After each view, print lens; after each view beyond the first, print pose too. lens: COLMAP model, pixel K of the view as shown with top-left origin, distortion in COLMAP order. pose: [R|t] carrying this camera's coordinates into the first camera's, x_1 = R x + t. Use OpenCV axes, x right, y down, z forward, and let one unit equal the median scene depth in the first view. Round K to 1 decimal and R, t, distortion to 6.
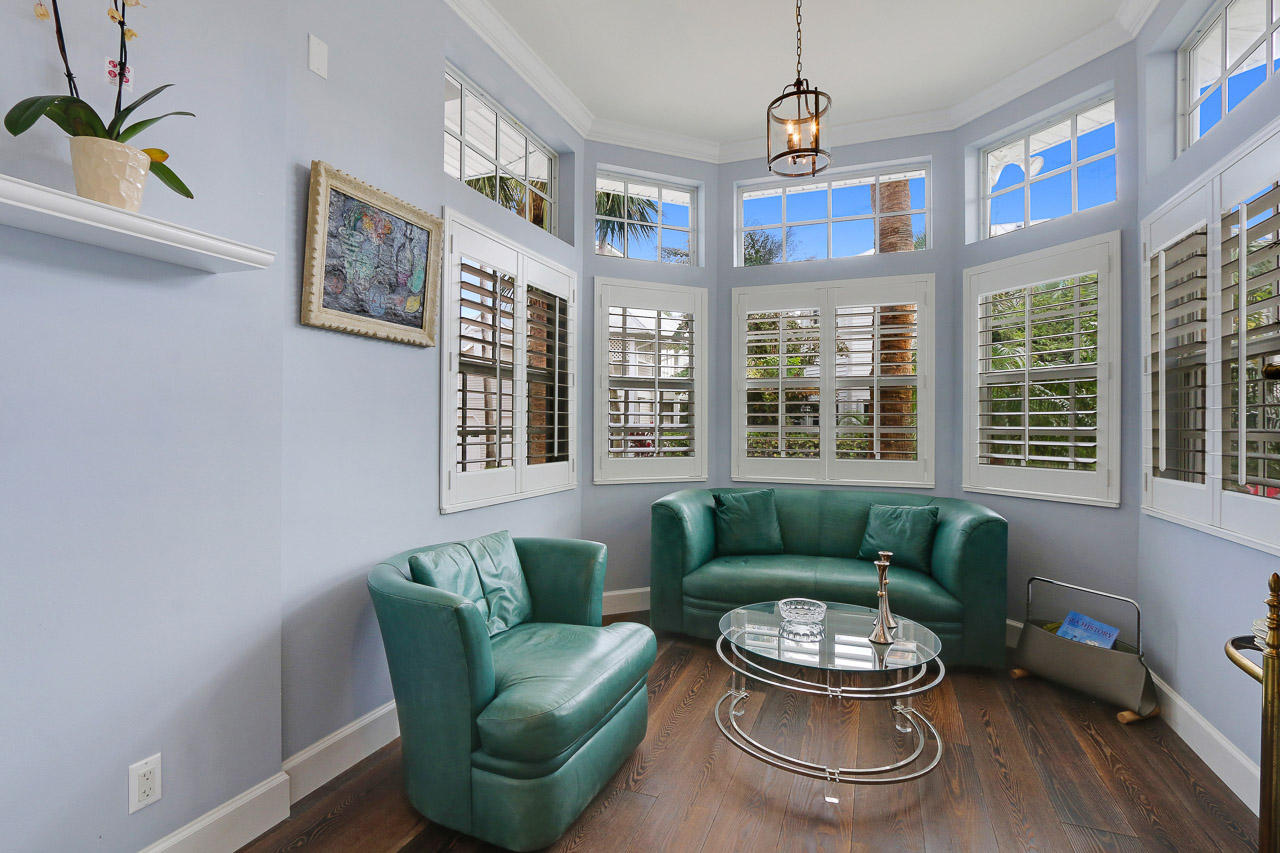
lens RADIAL K [[603.3, 0, 628.9], [0, 603.3, 421.2], [0, 0, 1]] dist [0.003937, 0.000851]
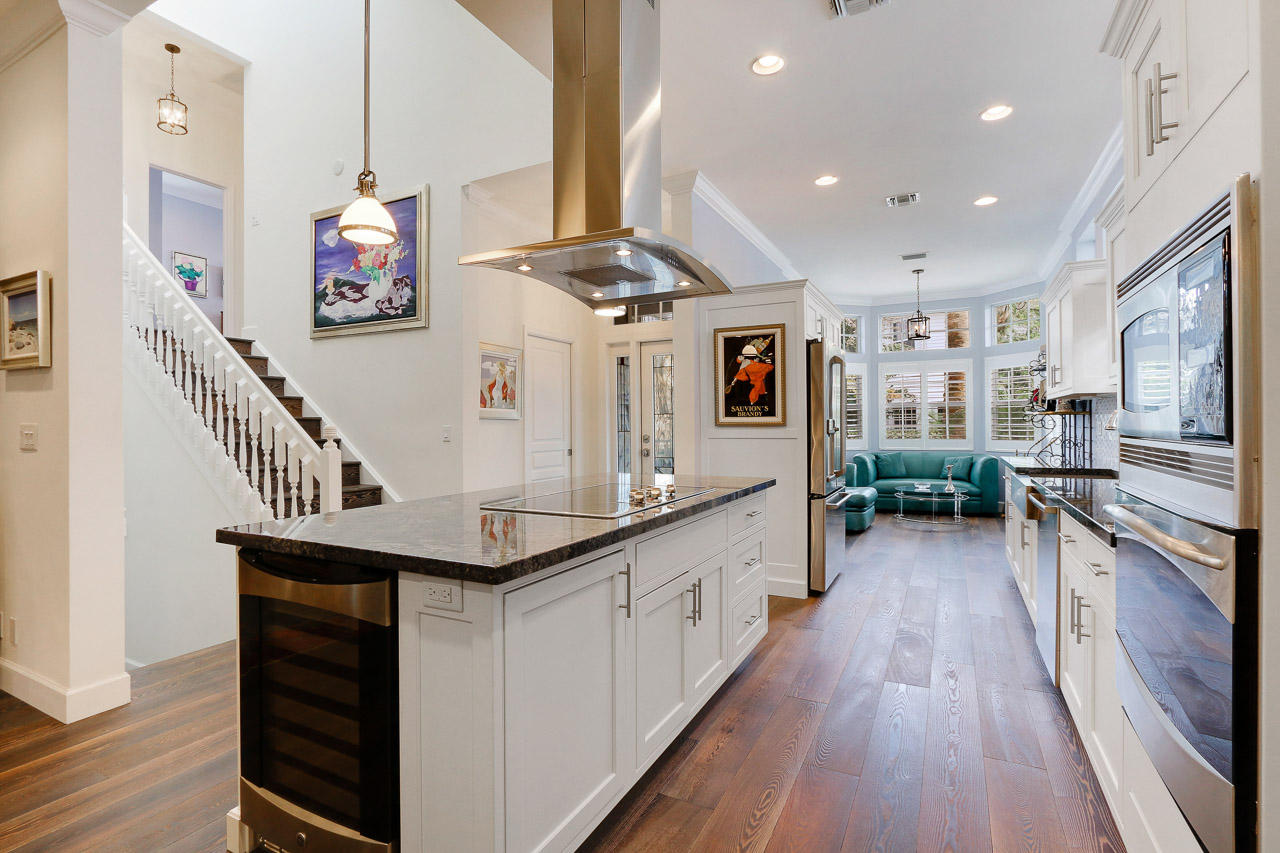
lens RADIAL K [[603.3, 0, 648.6], [0, 603.3, 425.8], [0, 0, 1]] dist [0.003937, 0.000851]
pose [[0.997636, -0.008805, -0.068150, -0.588670], [0.009159, 0.999946, 0.004873, -0.007368], [0.068103, -0.005486, 0.997663, -1.421431]]
